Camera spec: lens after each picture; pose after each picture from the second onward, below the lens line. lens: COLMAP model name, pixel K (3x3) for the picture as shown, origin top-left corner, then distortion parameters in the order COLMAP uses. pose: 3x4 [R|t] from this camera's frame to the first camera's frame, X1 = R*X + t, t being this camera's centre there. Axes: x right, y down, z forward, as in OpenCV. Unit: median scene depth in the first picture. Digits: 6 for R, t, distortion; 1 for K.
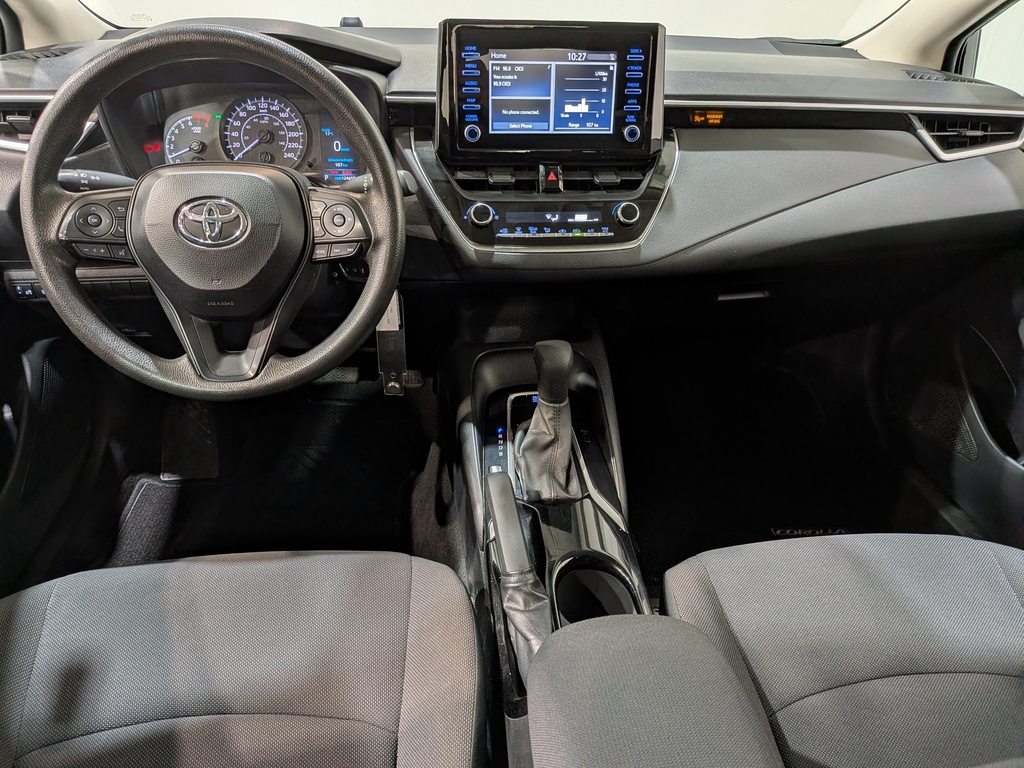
lens RADIAL K [[771.7, 0, 509.4], [0, 771.7, 389.9], [0, 0, 1]] dist [-0.001148, -0.037985]
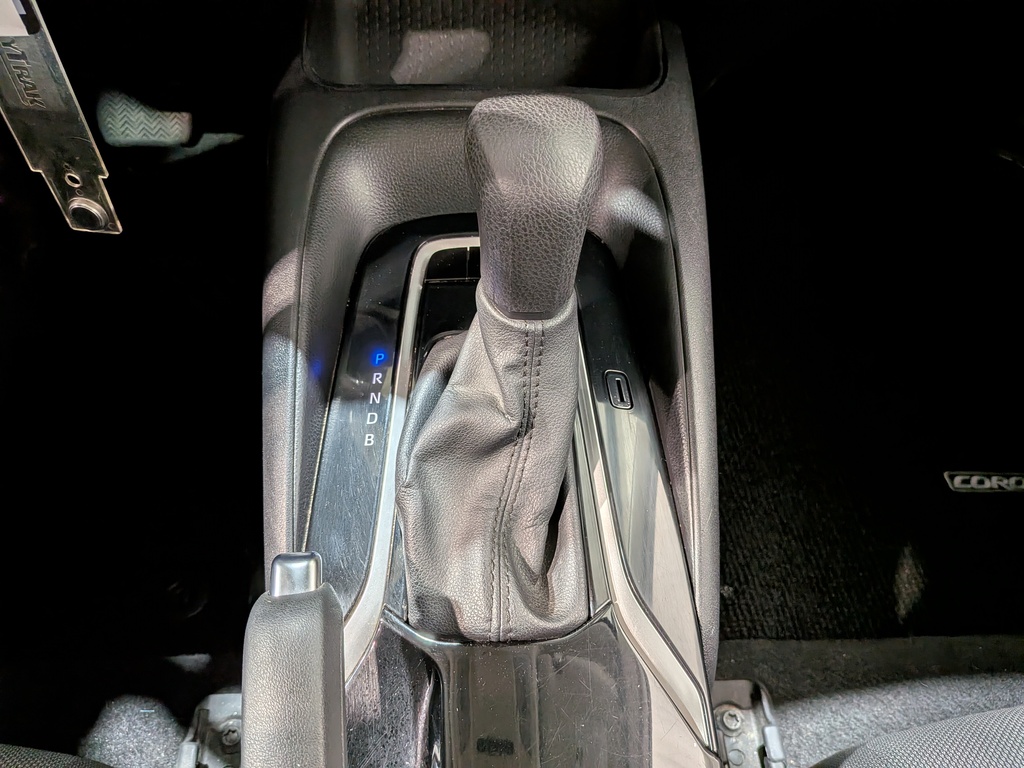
lens RADIAL K [[771.7, 0, 503.3], [0, 771.7, 416.3], [0, 0, 1]] dist [-0.001148, -0.037985]
pose [[0.997234, 0.068416, -0.029046, 0.059848], [-0.052832, 0.927357, 0.370429, -0.060060], [0.052280, -0.367870, 0.928406, 0.691011]]
